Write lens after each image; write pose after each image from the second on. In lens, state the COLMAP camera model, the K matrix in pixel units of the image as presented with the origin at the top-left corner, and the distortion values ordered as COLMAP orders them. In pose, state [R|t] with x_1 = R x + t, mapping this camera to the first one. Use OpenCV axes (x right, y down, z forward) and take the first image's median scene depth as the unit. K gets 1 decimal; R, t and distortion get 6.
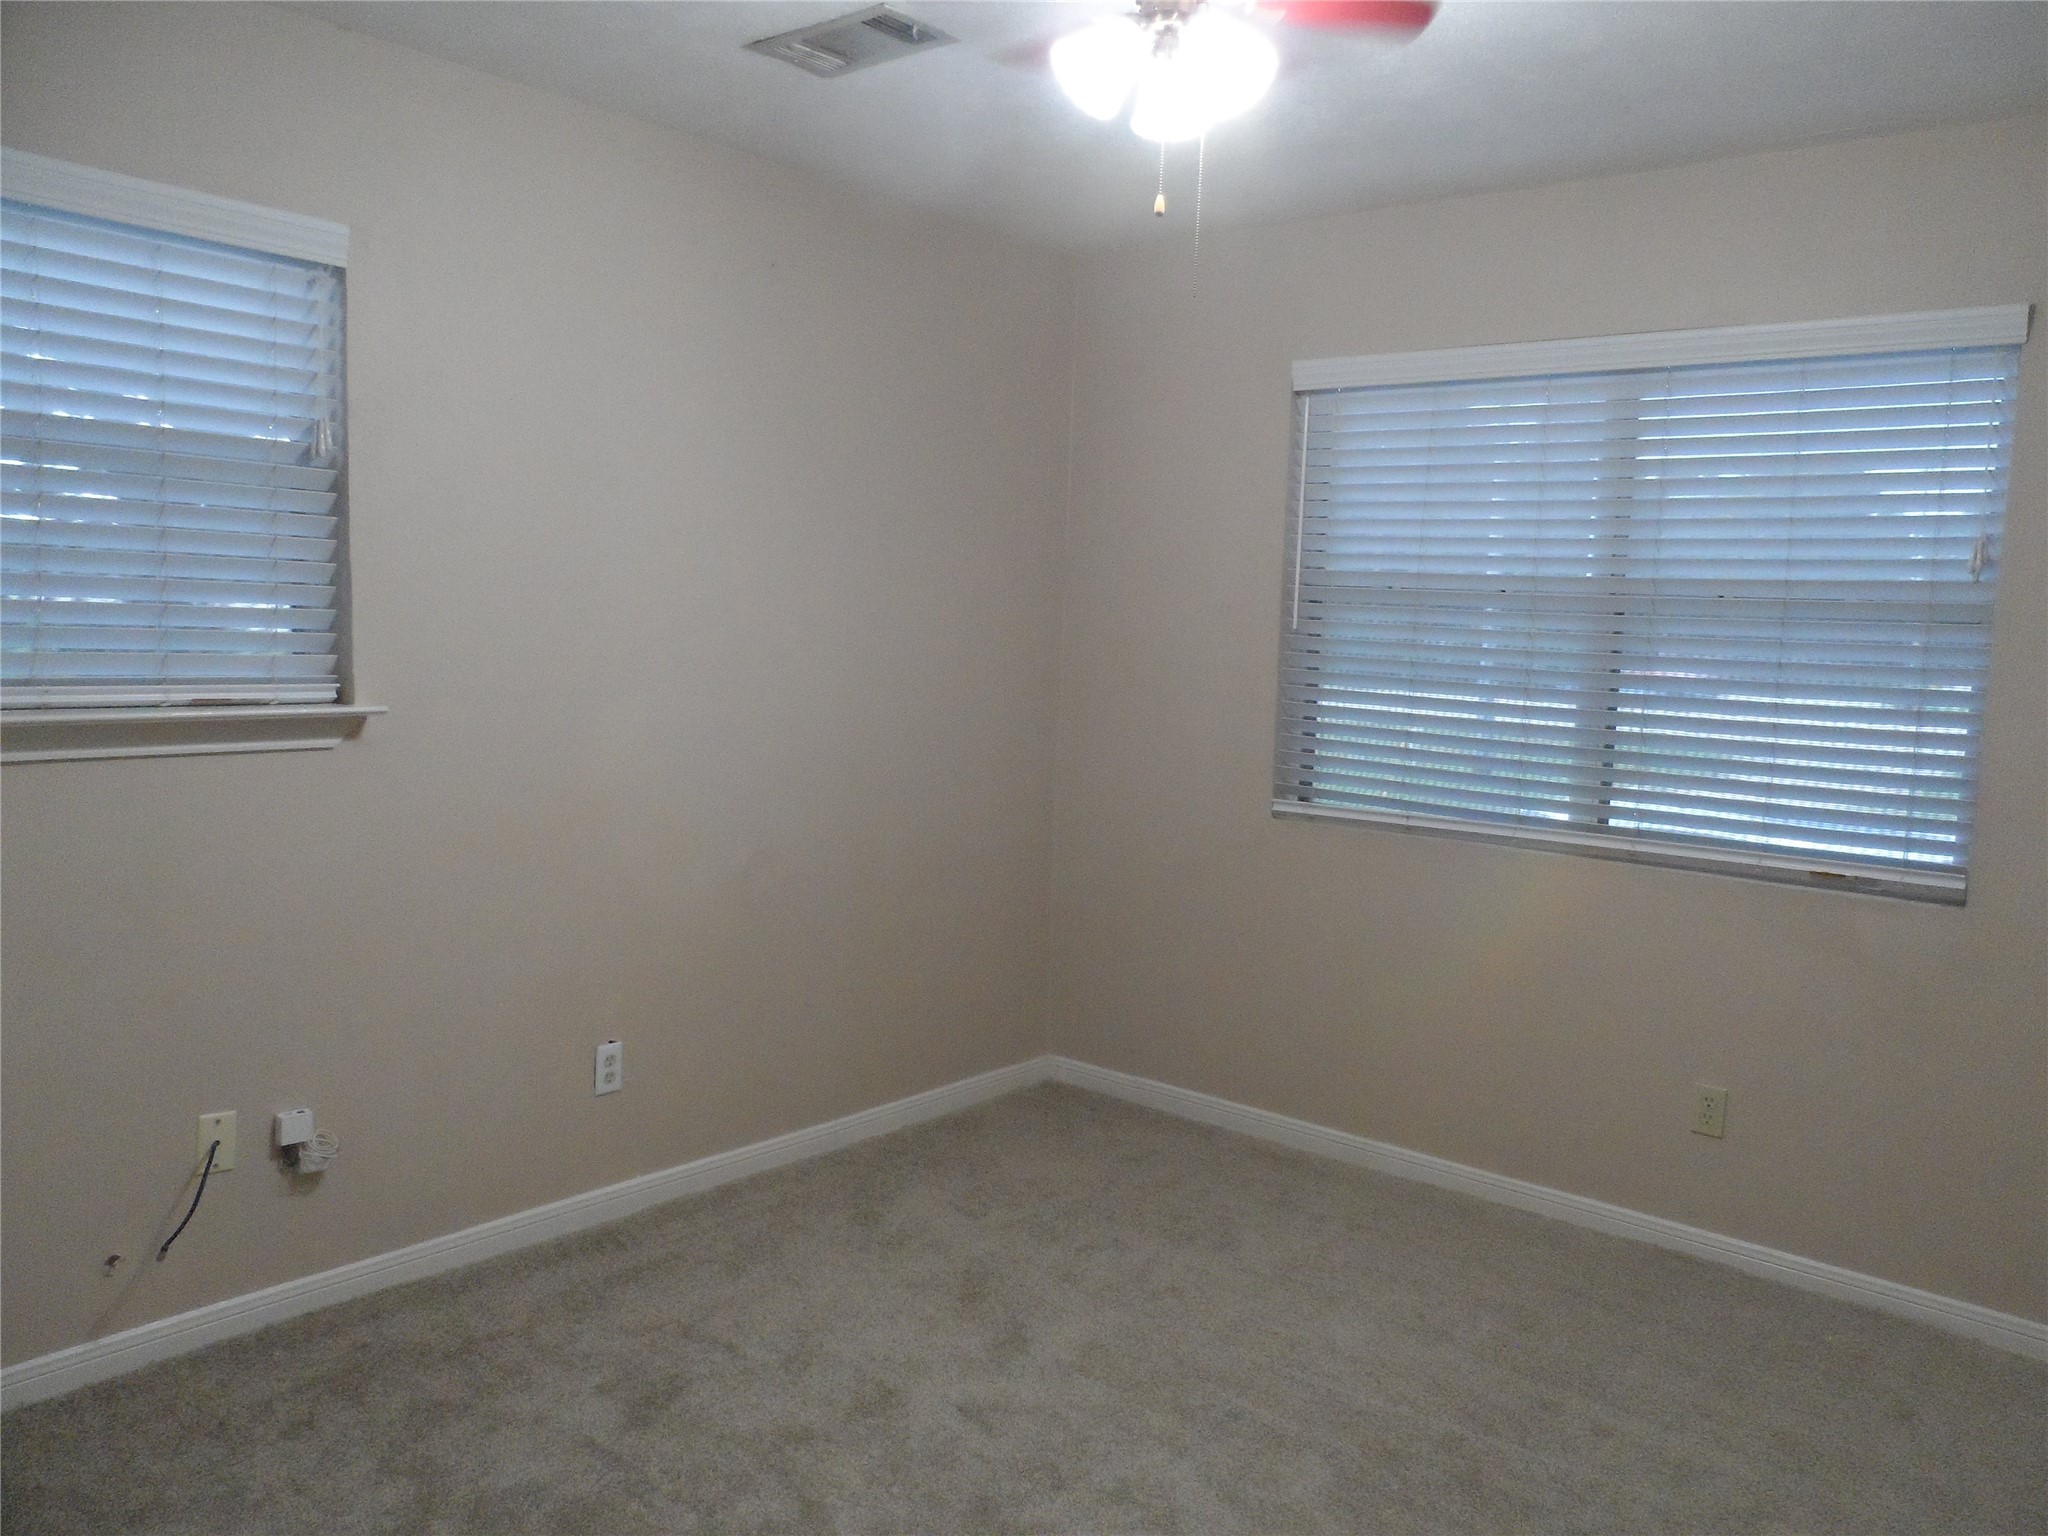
lens RADIAL K [[1549.4, 0, 1024.0], [0, 1549.4, 768.0], [0, 0, 1]] dist [-0.014406, 0.010069]
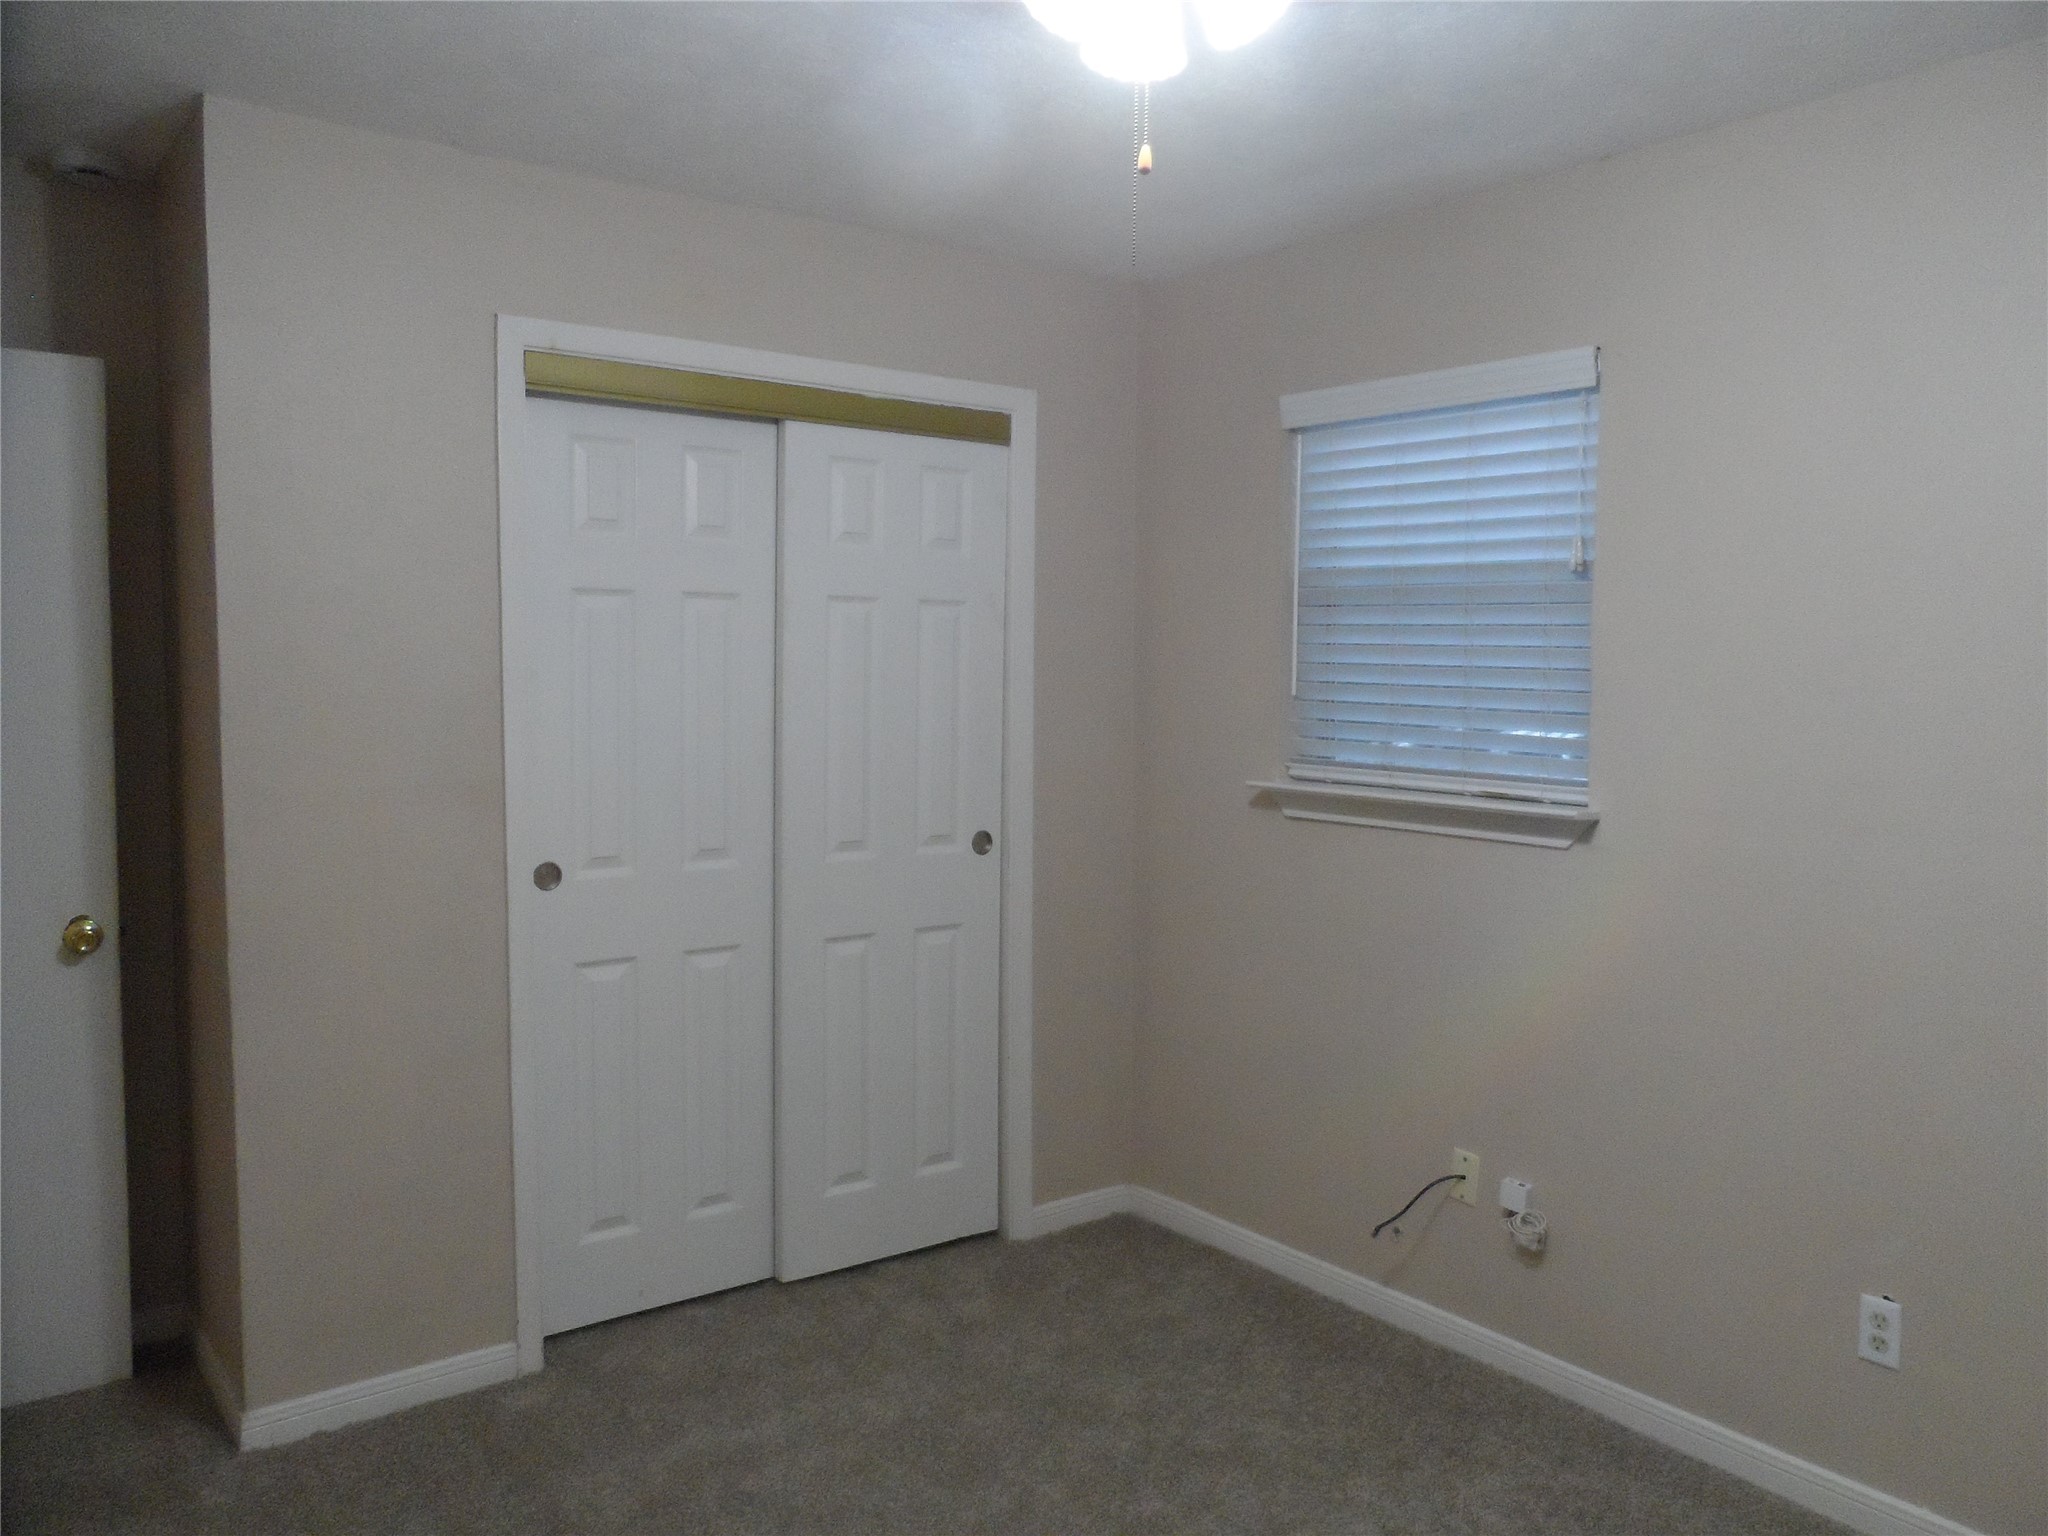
lens RADIAL K [[1549.4, 0, 1024.0], [0, 1549.4, 768.0], [0, 0, 1]] dist [-0.014406, 0.010069]
pose [[-0.218875, 0.023731, -0.975464, 0.667365], [-0.118360, 0.991676, 0.050683, -0.078717], [0.968548, 0.126549, -0.214245, 0.896688]]
